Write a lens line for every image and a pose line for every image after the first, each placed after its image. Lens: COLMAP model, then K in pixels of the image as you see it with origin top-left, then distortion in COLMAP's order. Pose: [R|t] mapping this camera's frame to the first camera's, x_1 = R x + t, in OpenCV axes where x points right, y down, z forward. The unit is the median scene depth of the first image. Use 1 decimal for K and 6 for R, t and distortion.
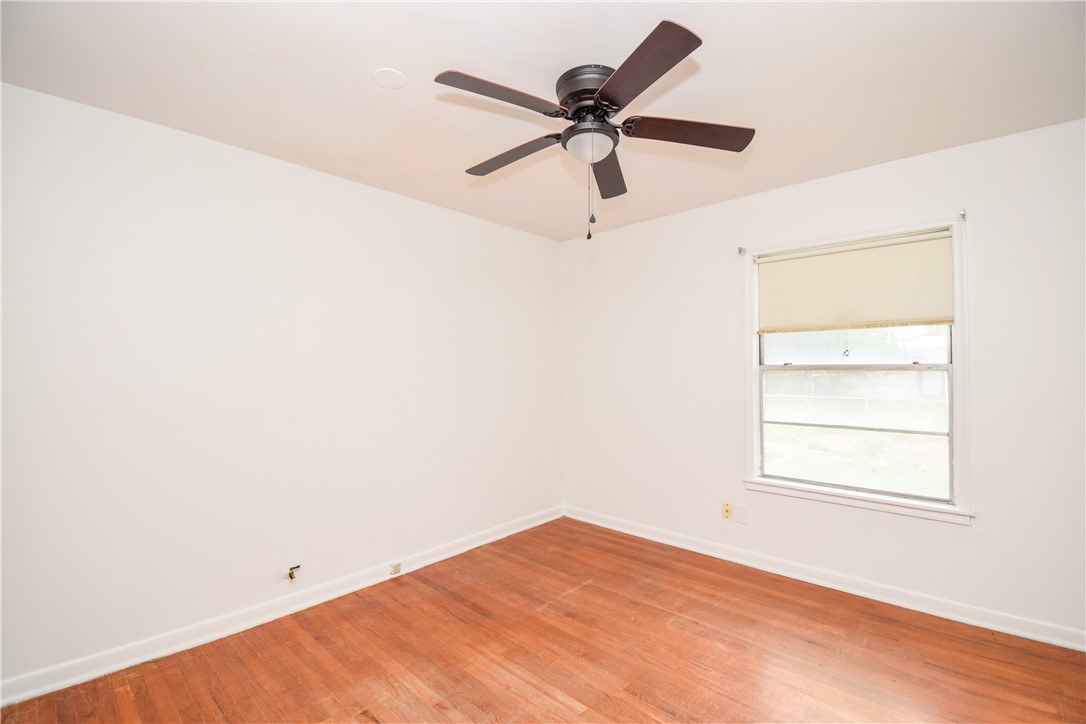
lens RADIAL K [[482.3, 0, 546.7], [0, 482.3, 362.9], [0, 0, 1]] dist [0.023215, -0.026715]
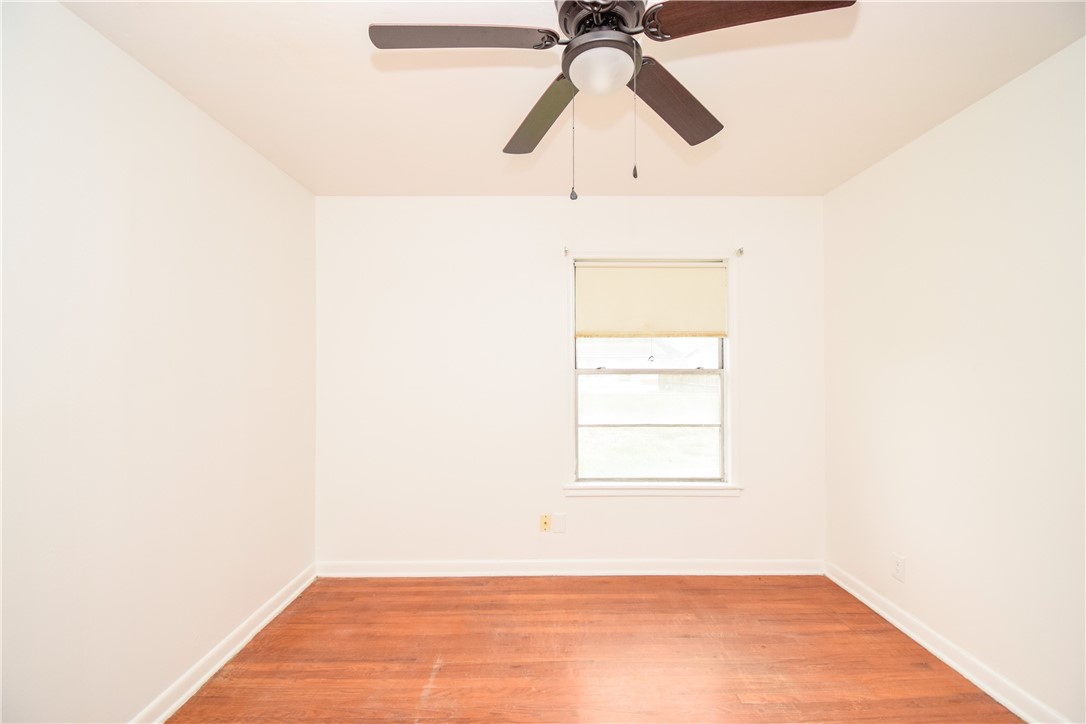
lens RADIAL K [[482.3, 0, 546.7], [0, 482.3, 362.9], [0, 0, 1]] dist [0.023215, -0.026715]
pose [[0.728278, 0.007793, 0.685238, -0.301724], [-0.009377, 0.999955, -0.001406, -0.006585], [-0.685218, -0.005402, 0.728318, 0.343277]]
